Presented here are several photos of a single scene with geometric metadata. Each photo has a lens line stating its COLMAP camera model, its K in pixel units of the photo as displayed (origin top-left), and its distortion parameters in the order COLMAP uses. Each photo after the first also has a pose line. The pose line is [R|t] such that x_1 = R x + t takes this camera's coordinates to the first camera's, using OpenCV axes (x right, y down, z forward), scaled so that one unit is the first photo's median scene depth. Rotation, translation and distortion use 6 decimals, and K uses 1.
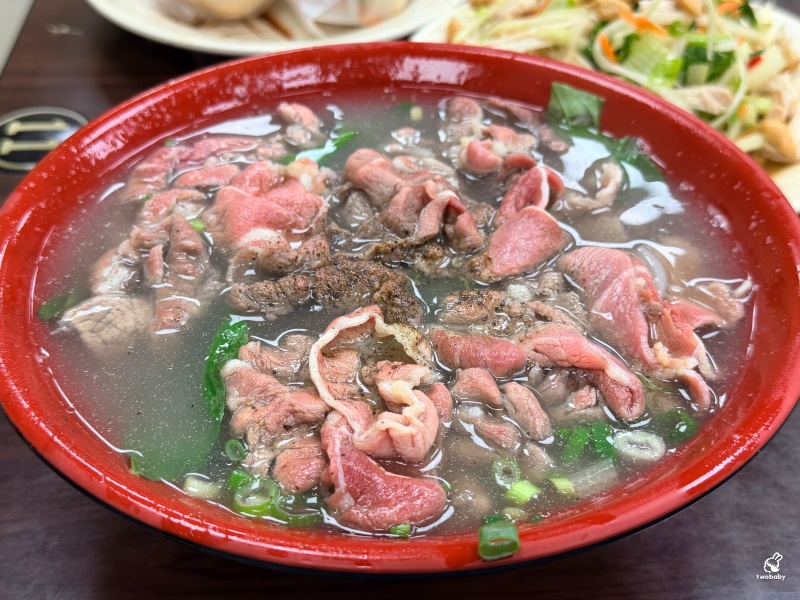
lens RADIAL K [[1160.1, 0, 400.0], [0, 1160.1, 300.0], [0, 0, 1]] dist [0.169548, -0.626806]
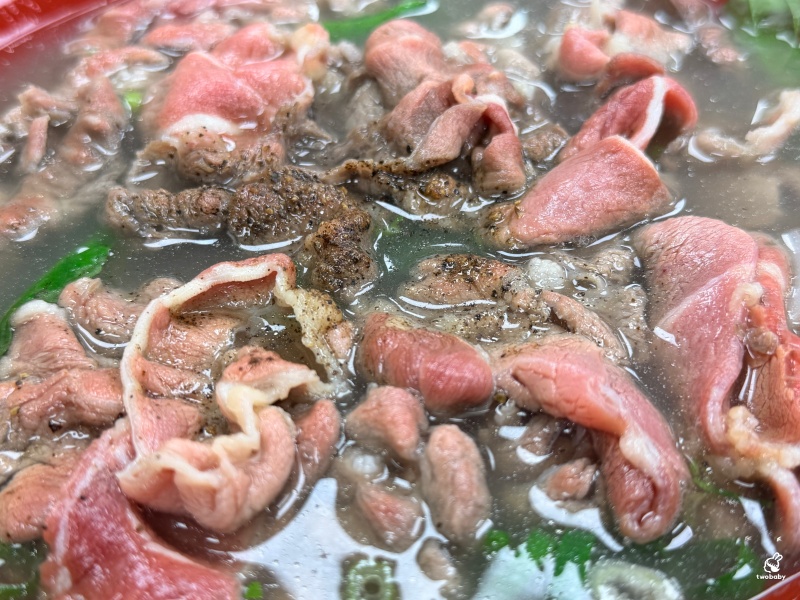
lens RADIAL K [[1160.1, 0, 400.0], [0, 1160.1, 300.0], [0, 0, 1]] dist [0.169548, -0.626806]
pose [[0.946036, 0.173749, -0.273544, 0.195202], [-0.160513, 0.984532, 0.070228, -0.022595], [0.281515, -0.022530, 0.959292, 0.404945]]
